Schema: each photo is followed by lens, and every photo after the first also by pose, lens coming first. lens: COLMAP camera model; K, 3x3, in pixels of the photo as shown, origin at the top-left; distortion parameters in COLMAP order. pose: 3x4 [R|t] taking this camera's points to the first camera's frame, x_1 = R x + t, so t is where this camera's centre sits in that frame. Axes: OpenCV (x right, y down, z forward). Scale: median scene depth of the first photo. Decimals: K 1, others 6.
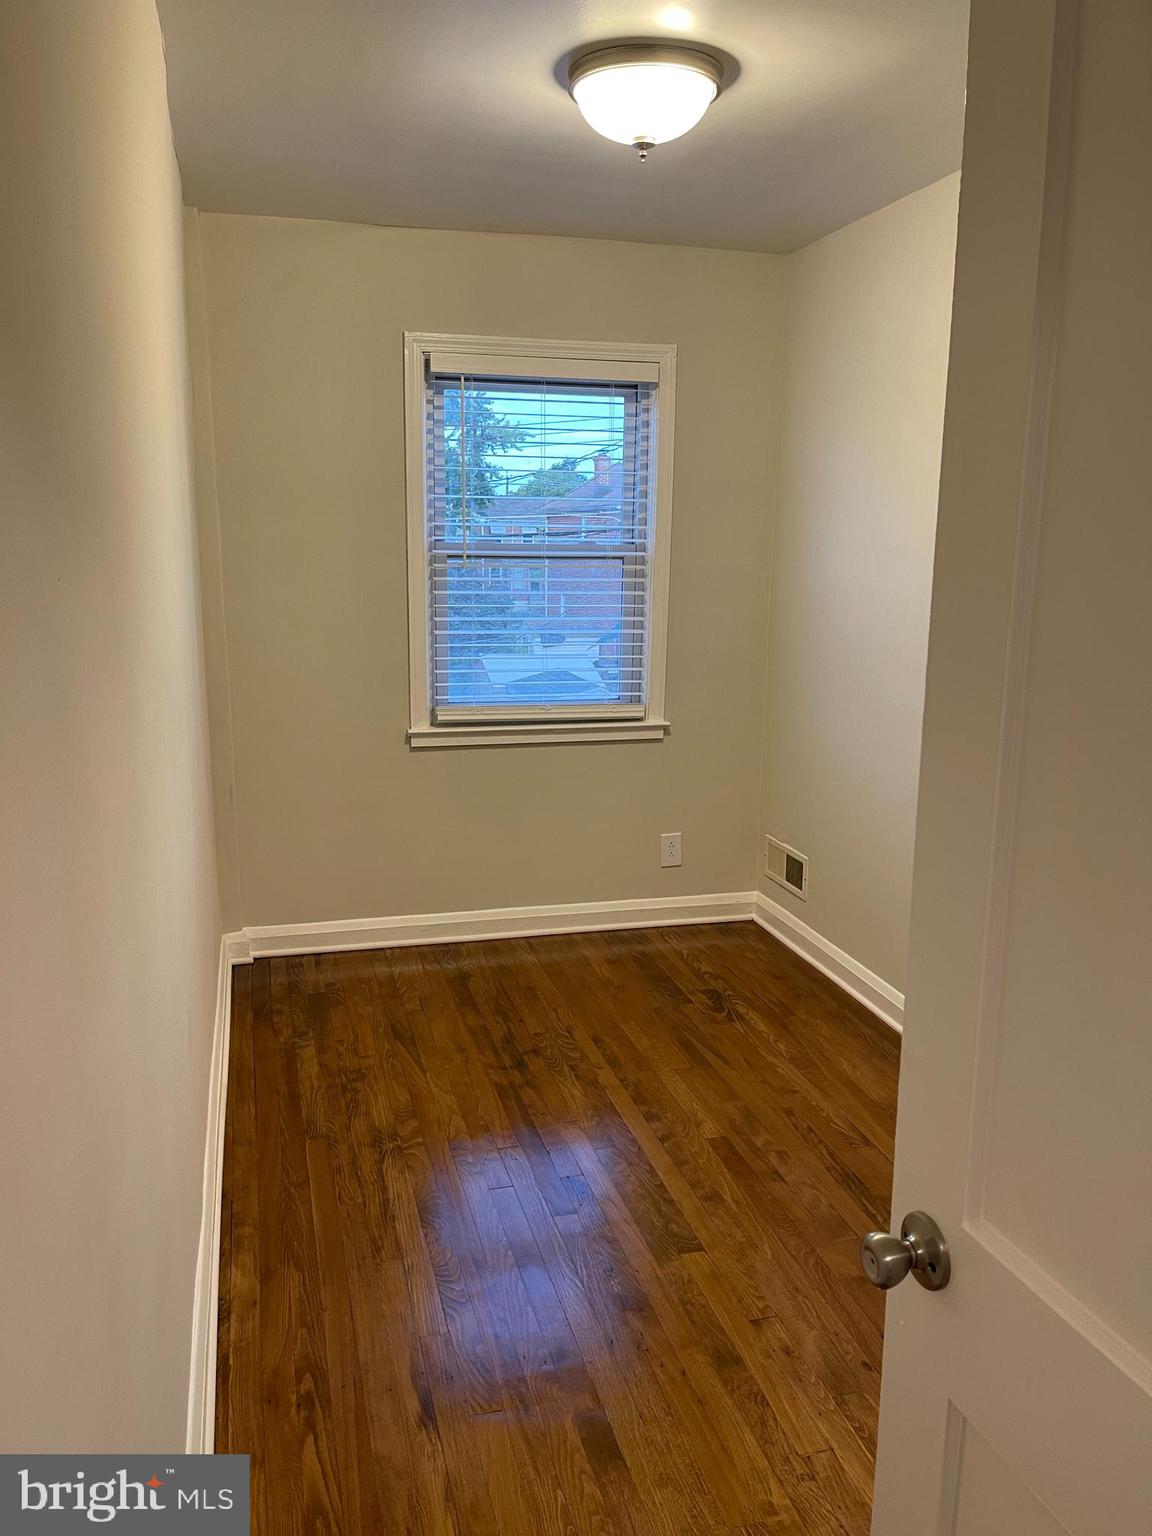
lens RADIAL K [[1165.4, 0, 629.9], [0, 1165.4, 776.8], [0, 0, 1]] dist [0.075148, -0.088761]
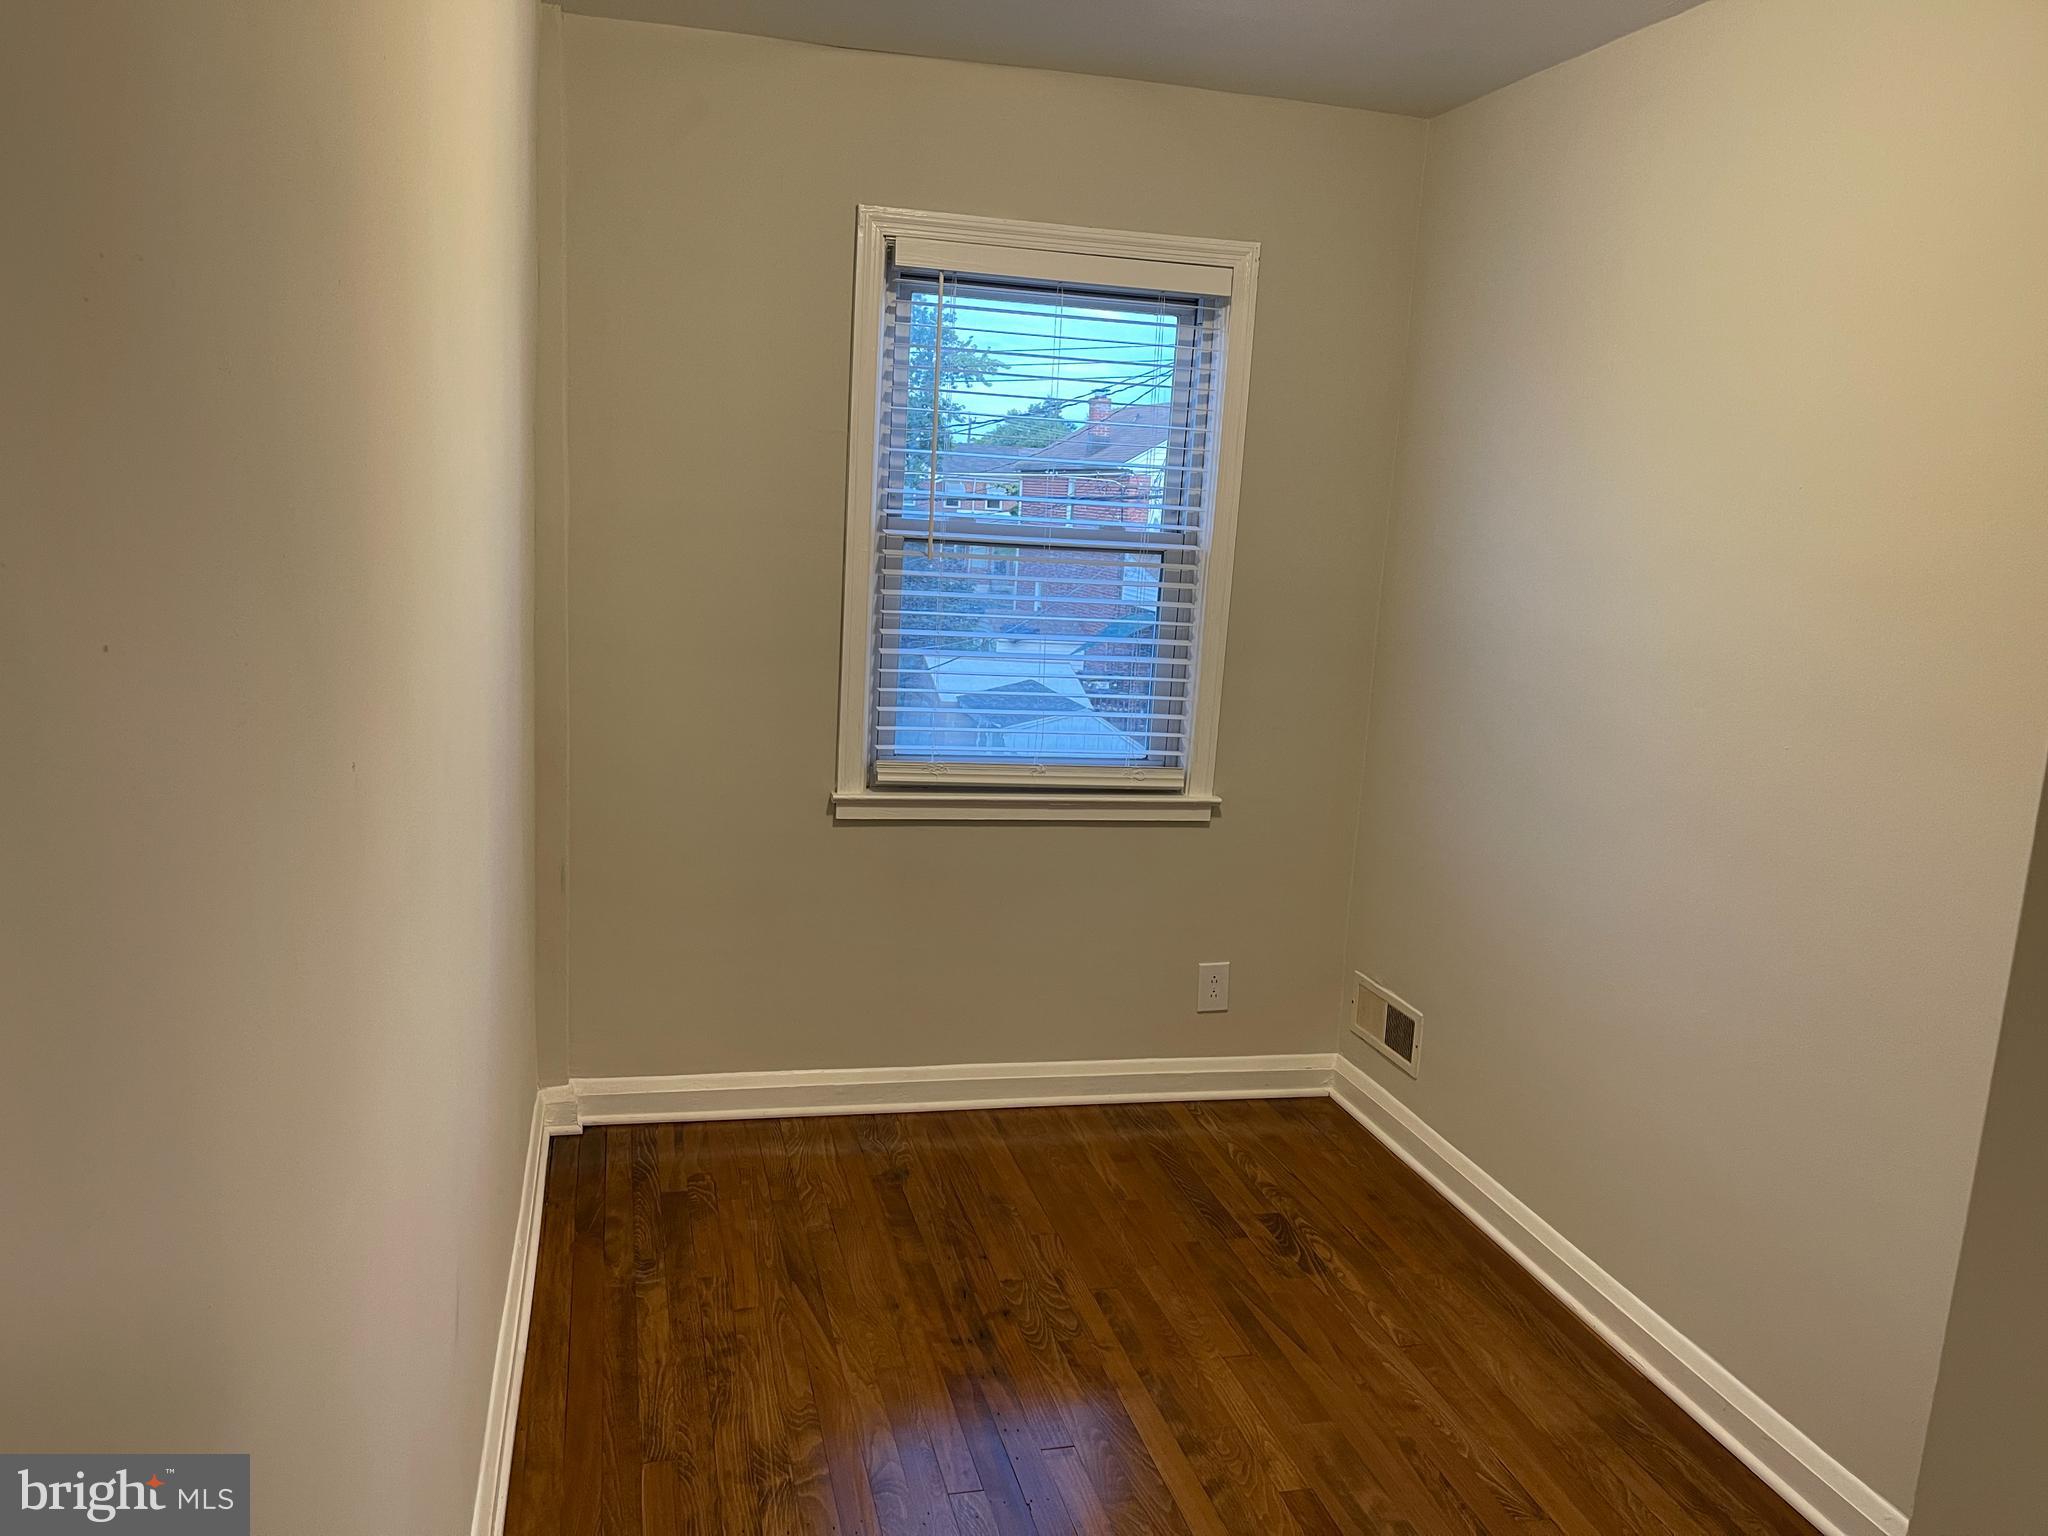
lens RADIAL K [[1553.8, 0, 1107.4], [0, 1553.8, 787.6], [0, 0, 1]] dist [0.075148, -0.088761]
pose [[0.998888, 0.046982, -0.003892, -0.030166], [-0.047060, 0.998621, -0.023260, -0.031284], [0.002794, 0.023417, 0.999722, 0.111303]]
